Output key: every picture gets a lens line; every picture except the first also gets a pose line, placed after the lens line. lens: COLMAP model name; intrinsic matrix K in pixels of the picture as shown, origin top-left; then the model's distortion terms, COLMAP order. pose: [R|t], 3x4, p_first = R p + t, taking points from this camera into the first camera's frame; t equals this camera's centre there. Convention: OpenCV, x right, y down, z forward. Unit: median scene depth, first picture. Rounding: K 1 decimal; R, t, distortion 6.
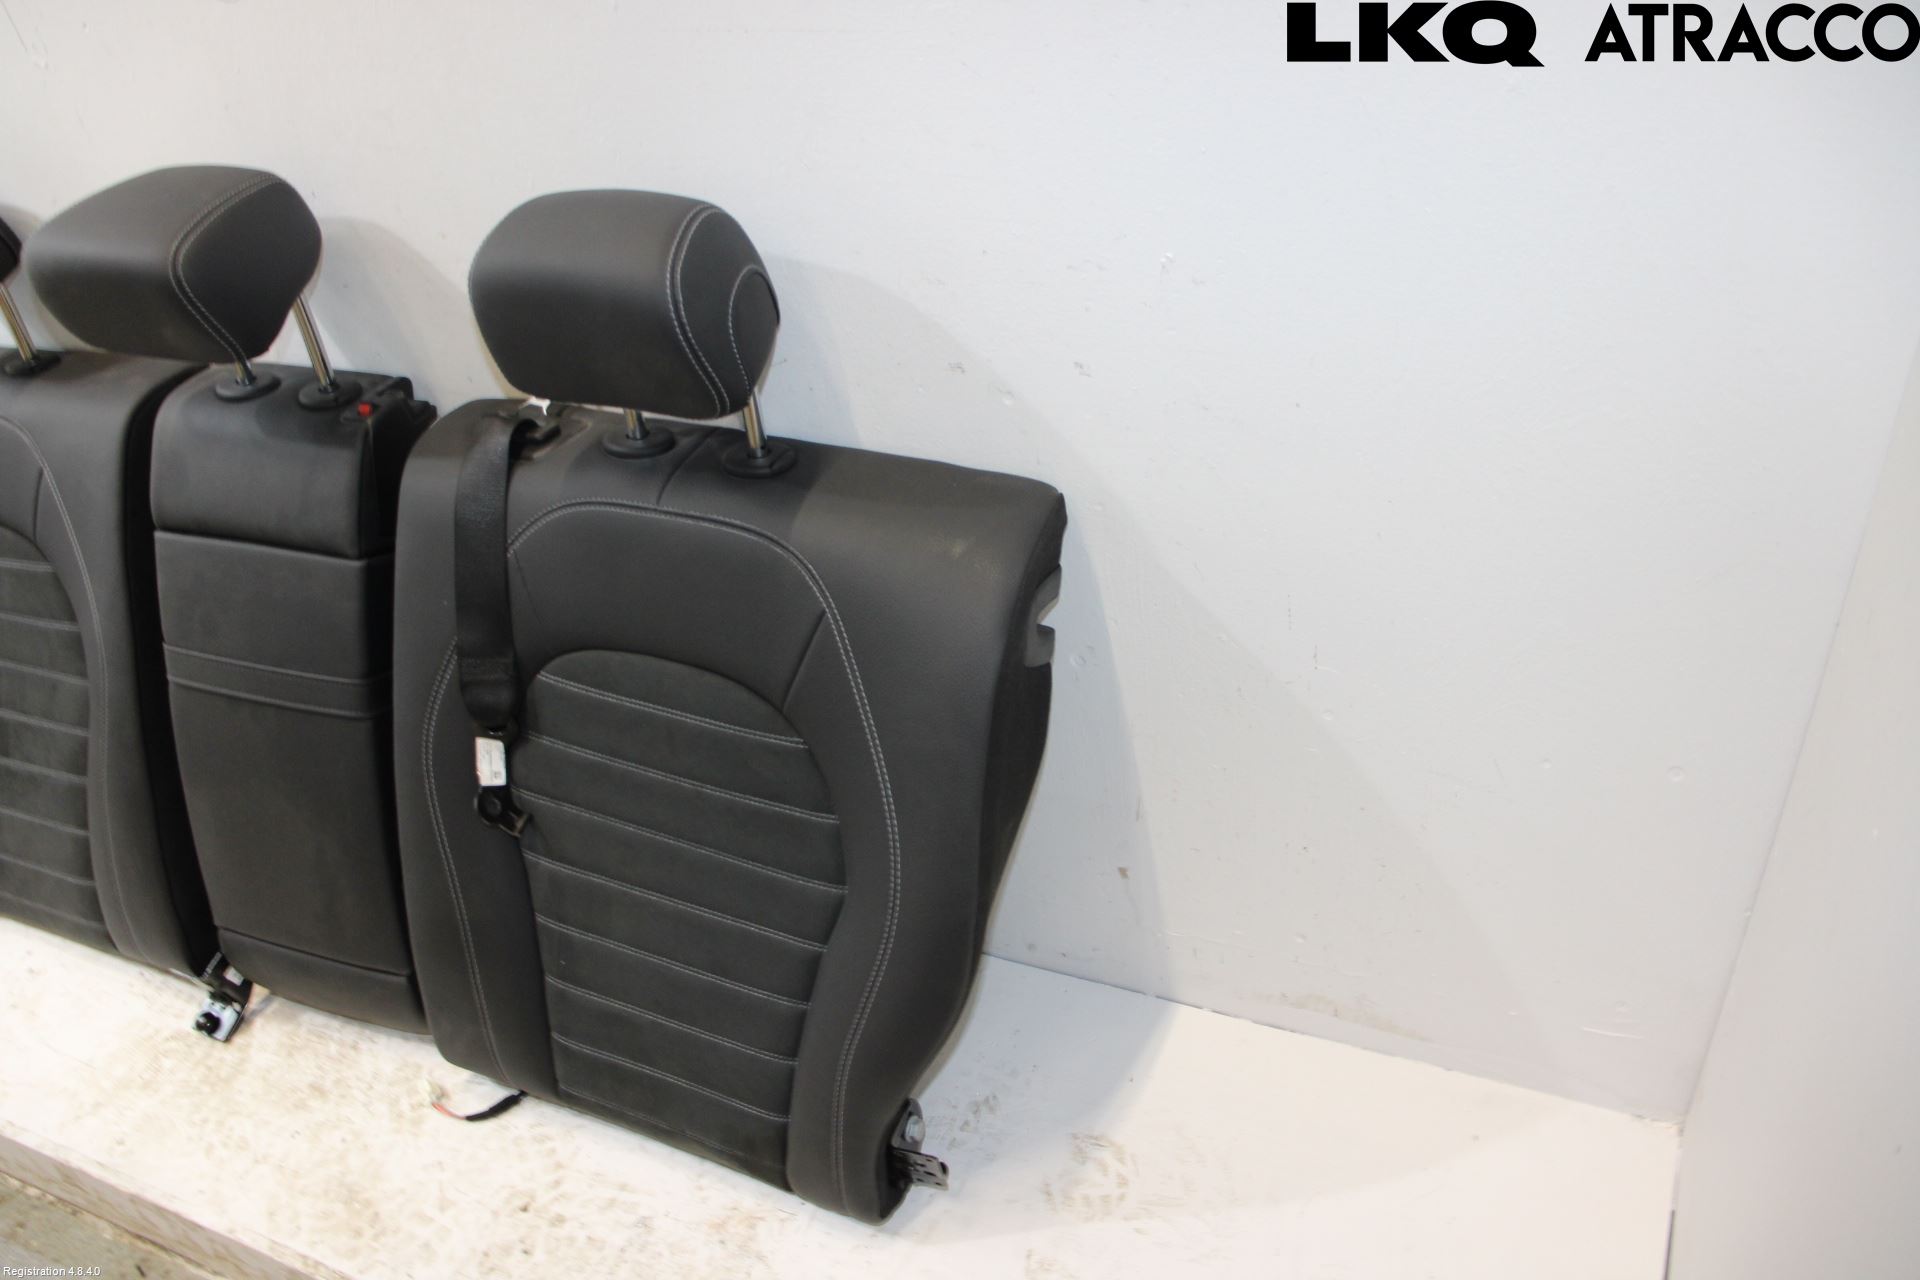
lens RADIAL K [[1590.4, 0, 957.3], [0, 1590.4, 641.0], [0, 0, 1]] dist [-0.189168, 0.158280]
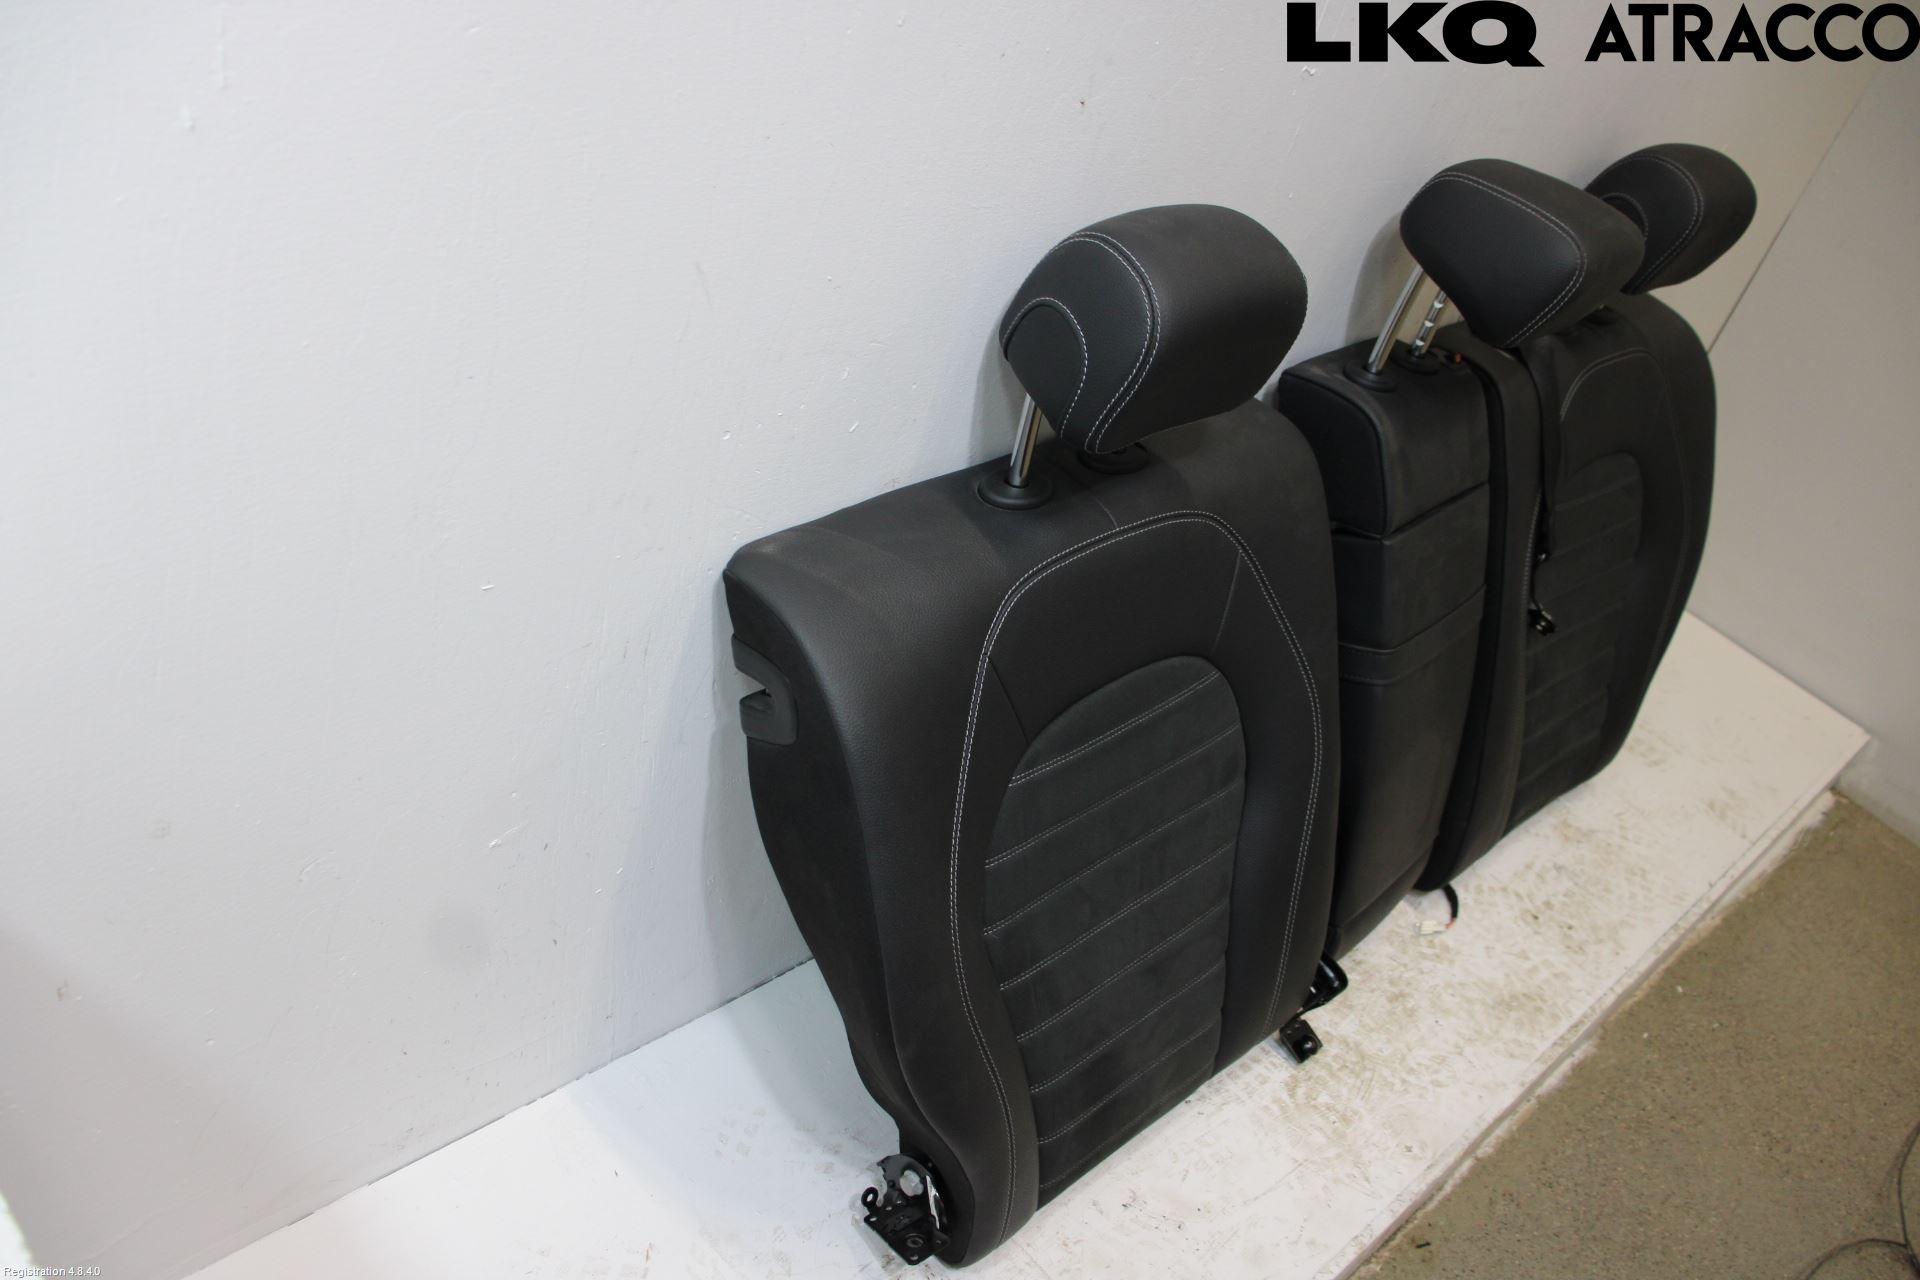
lens RADIAL K [[1590.4, 0, 966.1], [0, 1590.4, 650.3], [0, 0, 1]] dist [-0.189168, 0.158280]
pose [[0.351174, -0.399160, 0.846964, -1.520101], [0.321939, 0.900899, 0.291094, -0.393357], [-0.879223, 0.170446, 0.444877, 0.810984]]
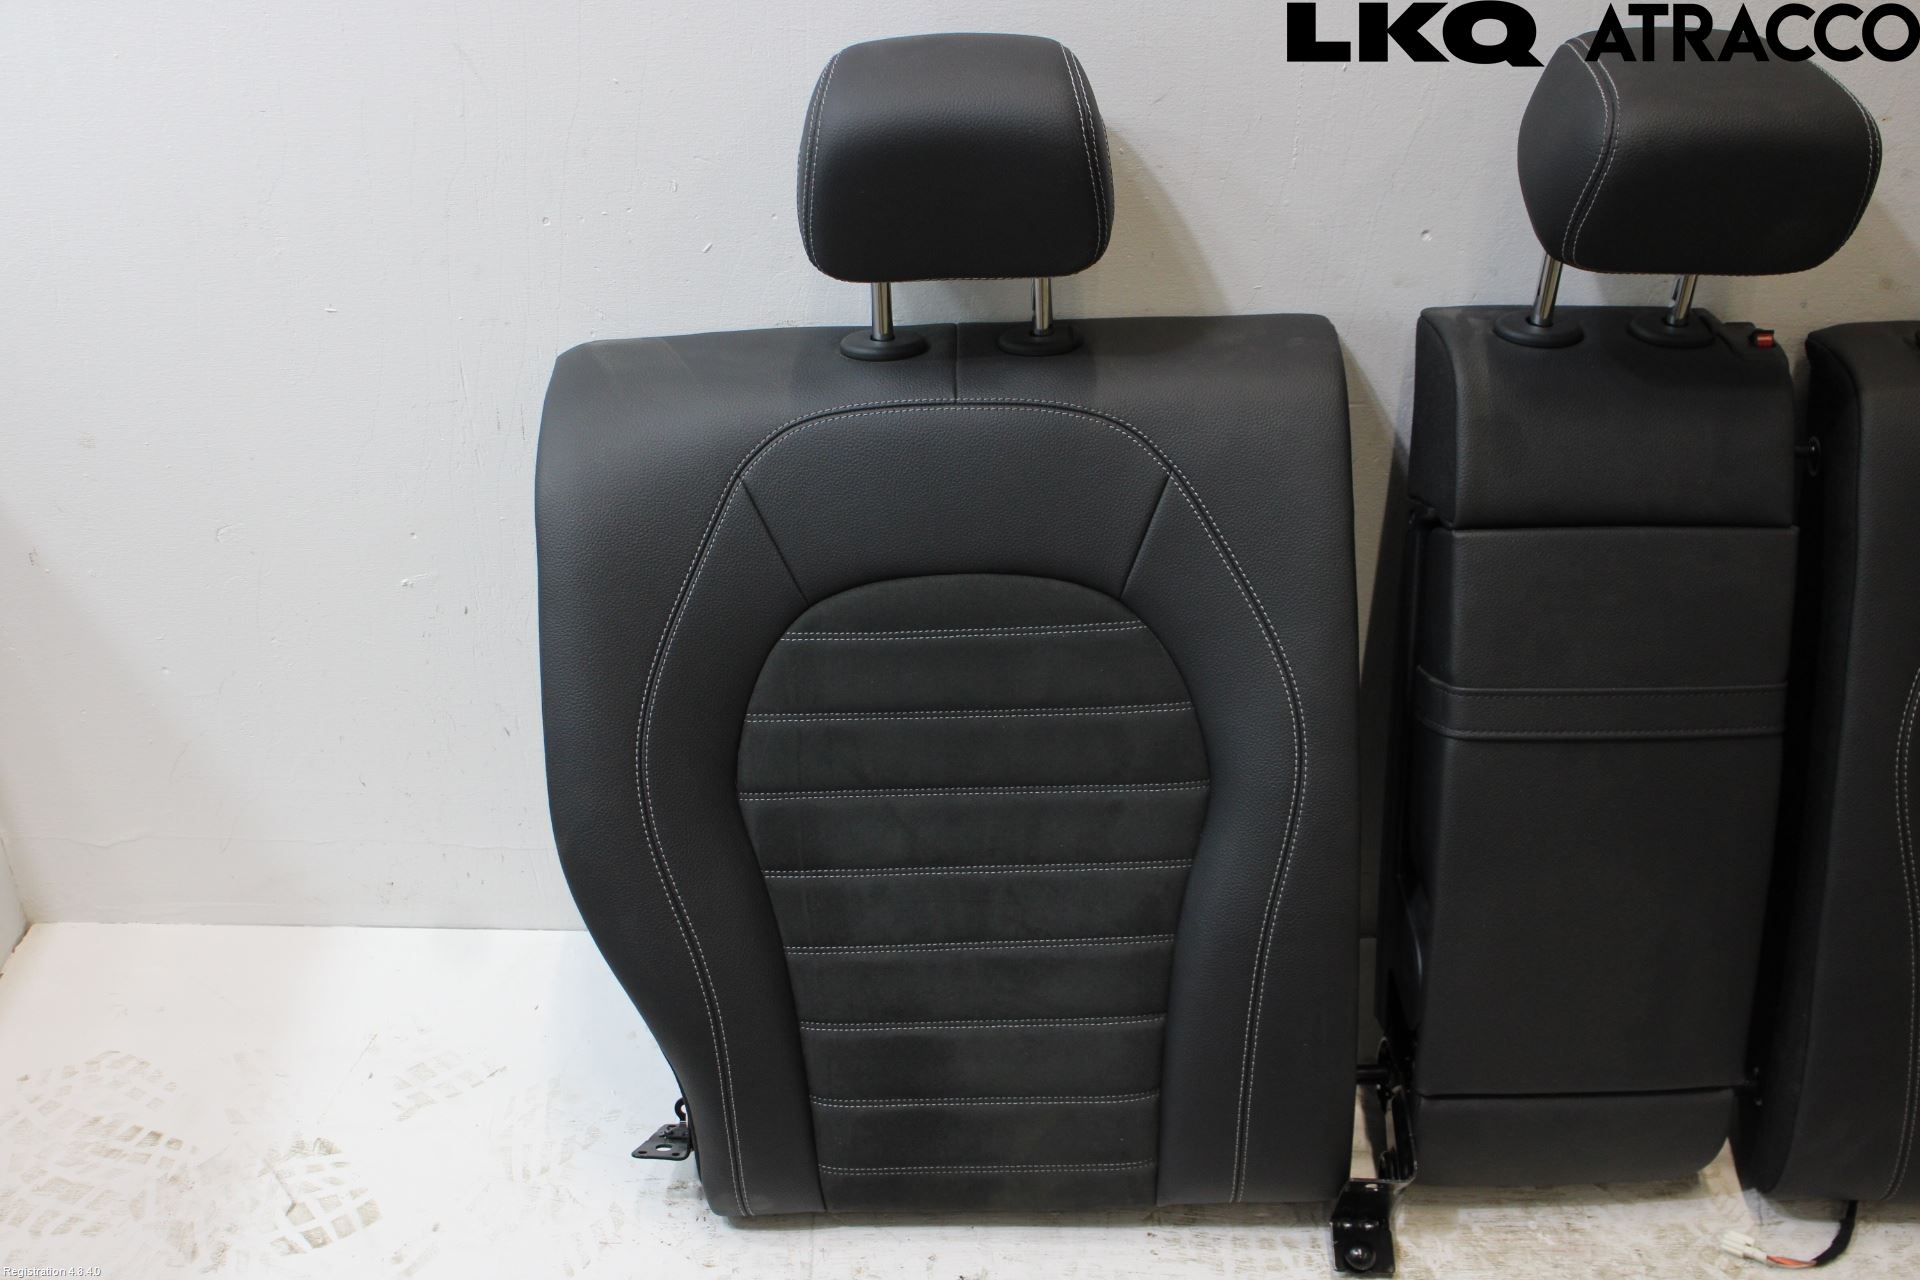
lens RADIAL K [[2214.1, 0, 946.8], [0, 2214.1, 658.2], [0, 0, 1]] dist [-0.024126, 0.000000]
pose [[0.919413, -0.123260, 0.373479, -1.166330], [0.155913, 0.986043, -0.058393, 0.011725], [-0.361069, 0.111918, 0.925799, 0.117048]]
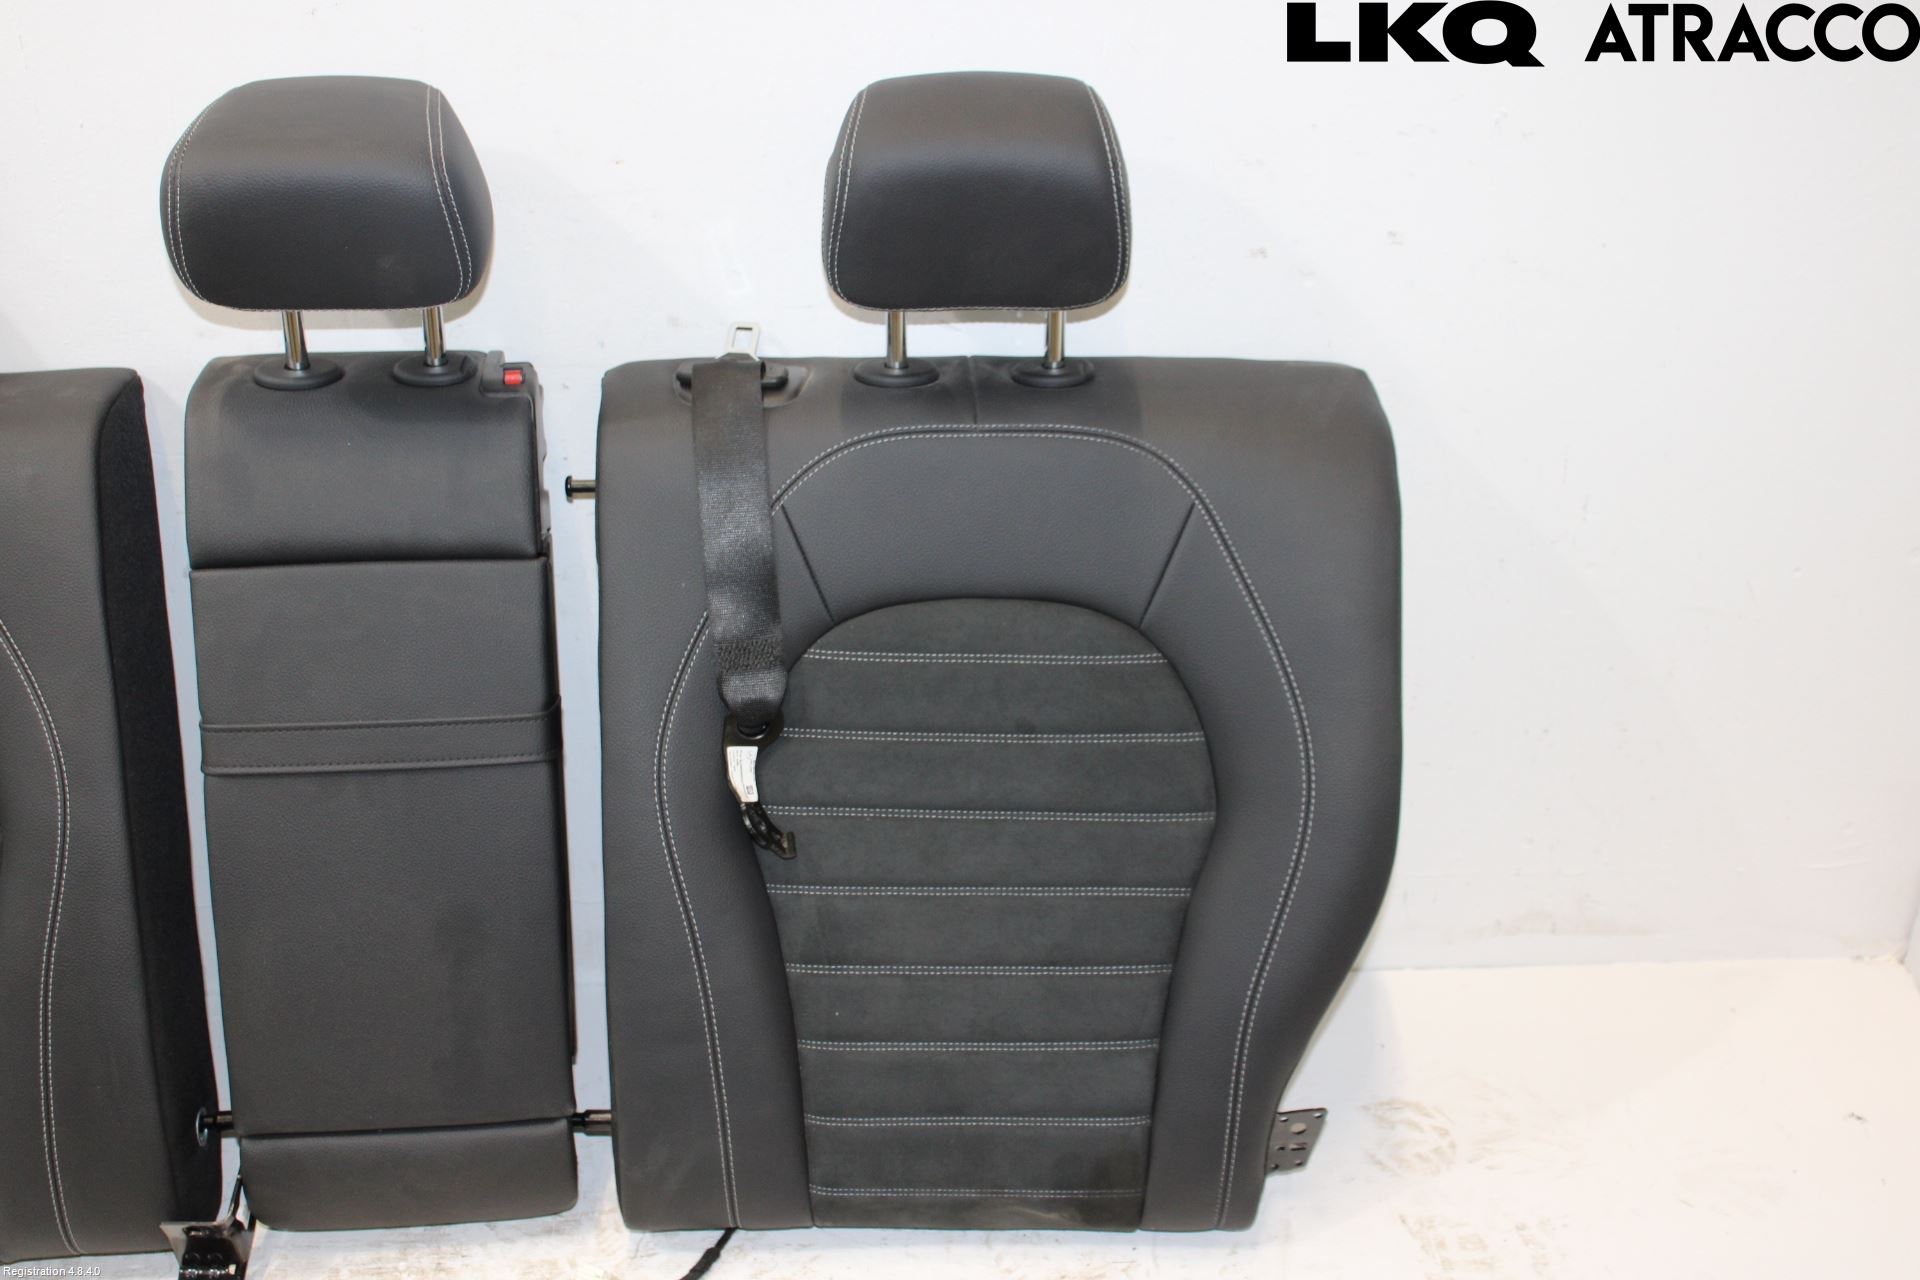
lens RADIAL K [[2214.1, 0, 971.9], [0, 2214.1, 631.1], [0, 0, 1]] dist [-0.024126, 0.000000]
pose [[0.898655, -0.123410, 0.420939, -0.647212], [0.187400, 0.975641, -0.114040, 0.153351], [-0.396612, 0.181367, 0.899892, -0.115991]]
